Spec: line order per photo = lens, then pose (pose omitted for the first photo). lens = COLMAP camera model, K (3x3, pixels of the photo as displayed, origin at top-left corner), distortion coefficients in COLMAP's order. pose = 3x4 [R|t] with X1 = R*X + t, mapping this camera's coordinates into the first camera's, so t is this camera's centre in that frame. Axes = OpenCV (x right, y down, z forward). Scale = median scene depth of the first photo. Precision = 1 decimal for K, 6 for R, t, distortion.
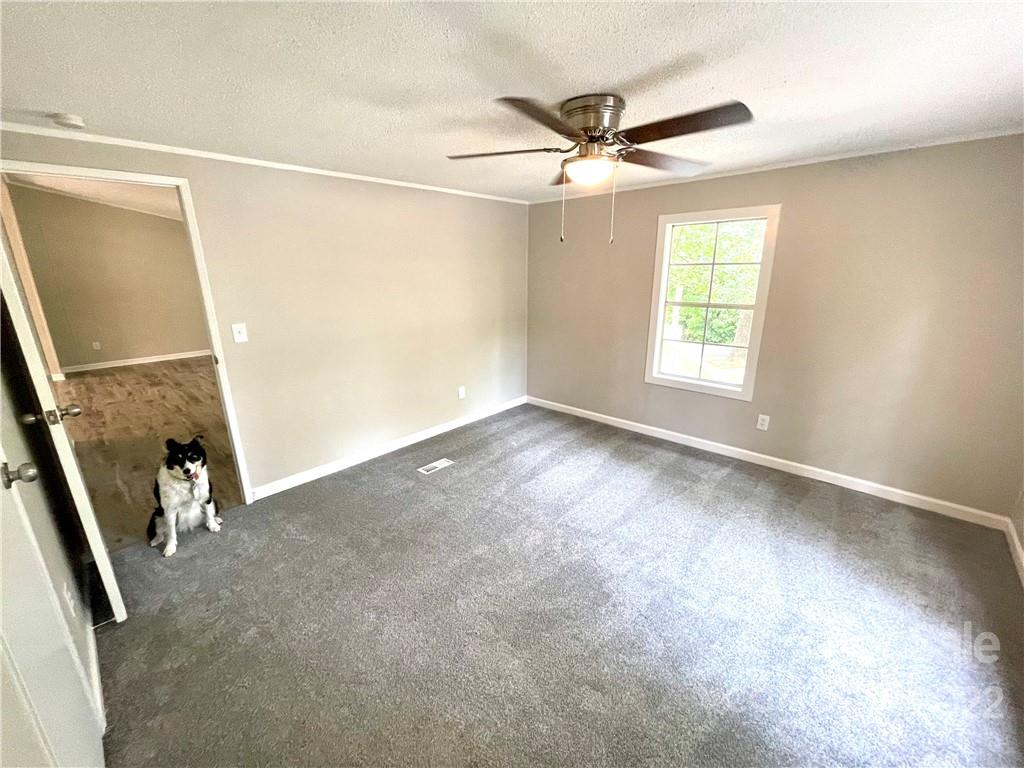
lens RADIAL K [[403.5, 0, 515.1], [0, 403.5, 391.6], [0, 0, 1]] dist [-0.000614, -0.000126]
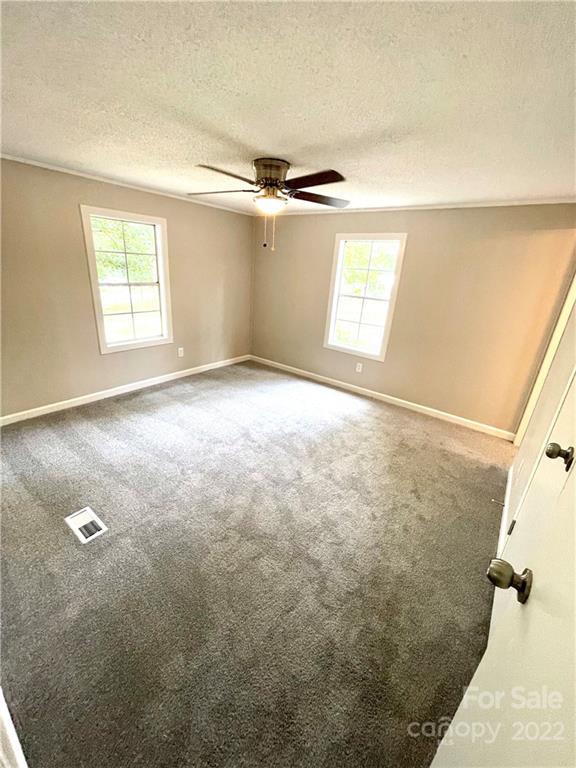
lens RADIAL K [[309.6, 0, 285.8], [0, 309.6, 381.8], [0, 0, 1]] dist [-0.001049, -0.000322]
pose [[-0.096656, -0.344724, 0.933715, -0.713711], [0.223394, 0.906659, 0.357860, -0.184283], [-0.969924, 0.243176, -0.010625, 0.621248]]
